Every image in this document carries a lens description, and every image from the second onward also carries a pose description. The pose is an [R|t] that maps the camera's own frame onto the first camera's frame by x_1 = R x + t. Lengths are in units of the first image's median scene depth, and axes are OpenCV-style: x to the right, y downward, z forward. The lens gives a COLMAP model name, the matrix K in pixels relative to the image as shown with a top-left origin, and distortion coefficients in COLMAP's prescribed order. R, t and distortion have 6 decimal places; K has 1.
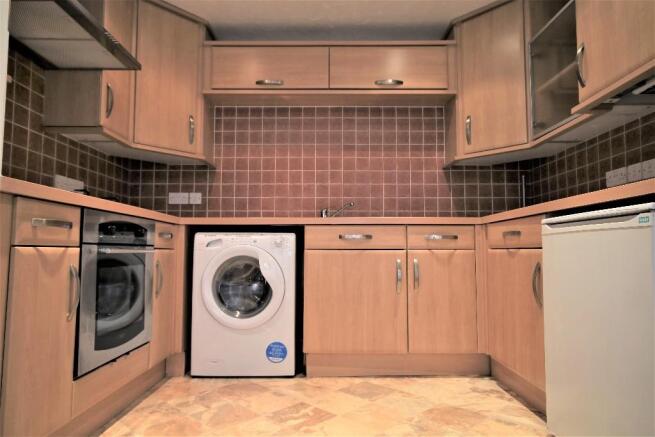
lens RADIAL K [[418.2, 0, 327.1], [0, 418.2, 220.2], [0, 0, 1]] dist [-0.000848, 0.000018]
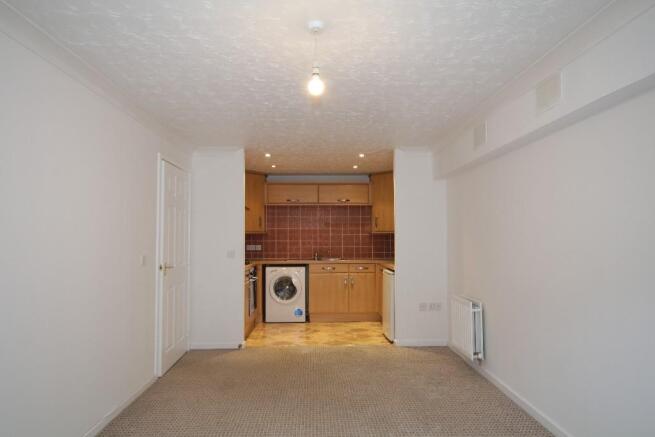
lens RADIAL K [[418.2, 0, 327.8], [0, 418.2, 219.9], [0, 0, 1]] dist [-0.000848, 0.000018]
pose [[0.999696, -0.004601, 0.024231, 0.000510], [0.004161, 0.999826, 0.018175, -0.303117], [-0.024310, -0.018069, 0.999541, -1.557950]]
